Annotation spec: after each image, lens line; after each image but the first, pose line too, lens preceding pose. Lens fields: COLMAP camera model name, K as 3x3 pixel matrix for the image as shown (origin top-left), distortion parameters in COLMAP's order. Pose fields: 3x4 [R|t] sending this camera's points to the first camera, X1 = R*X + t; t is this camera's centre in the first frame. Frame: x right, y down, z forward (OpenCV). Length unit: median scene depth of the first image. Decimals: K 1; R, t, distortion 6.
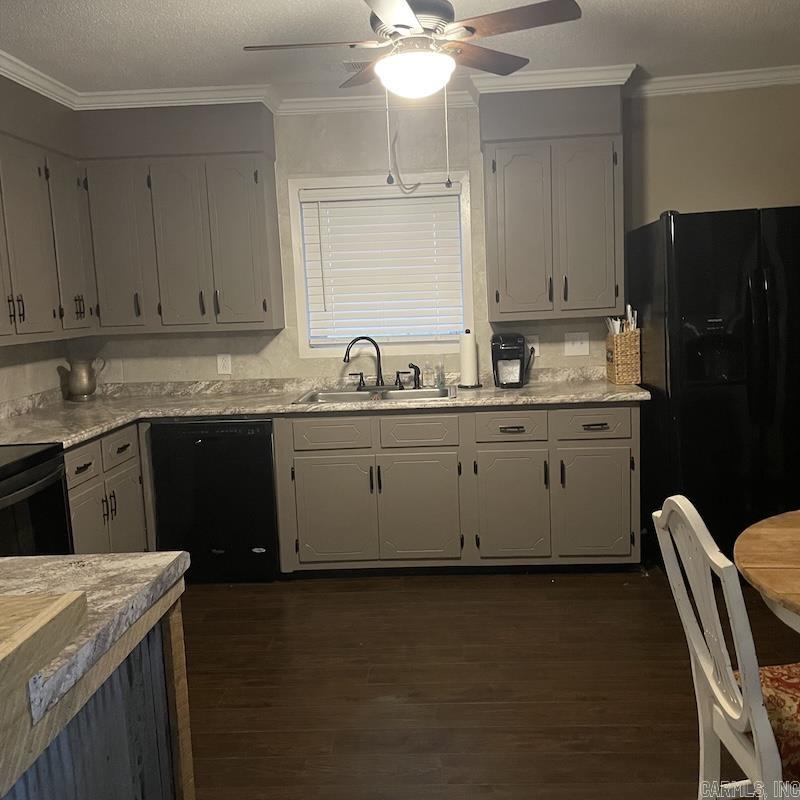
lens RADIAL K [[794.1, 0, 401.9], [0, 794.1, 395.5], [0, 0, 1]] dist [0.093668, -0.170149]
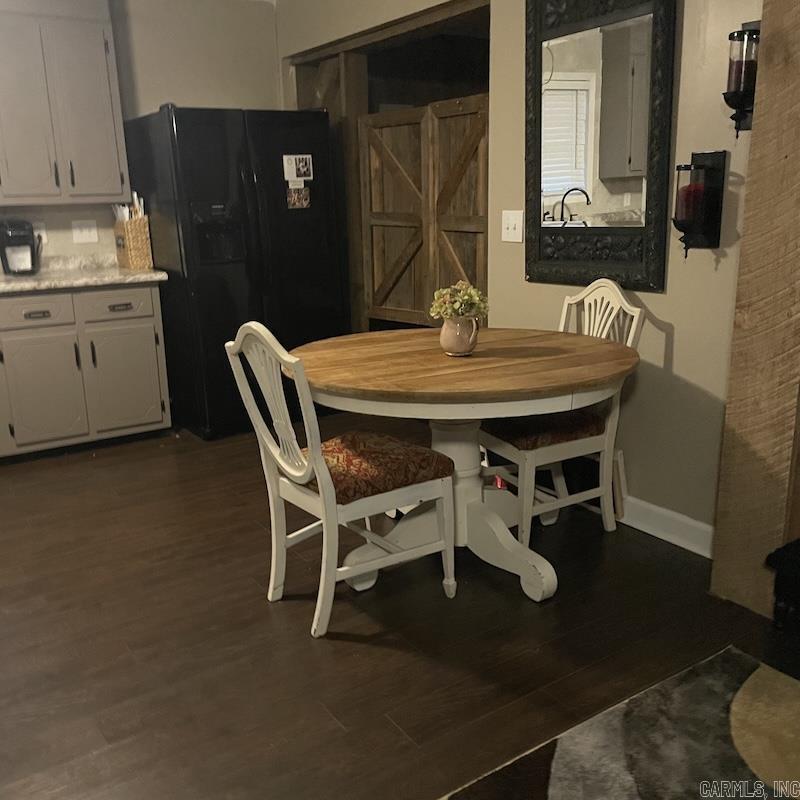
lens RADIAL K [[794.1, 0, 401.9], [0, 794.1, 395.5], [0, 0, 1]] dist [0.093668, -0.170149]
pose [[0.797922, -0.123797, 0.589911, -0.098255], [0.054681, 0.989513, 0.133694, 0.031174], [-0.600275, -0.074420, 0.796323, -0.085187]]
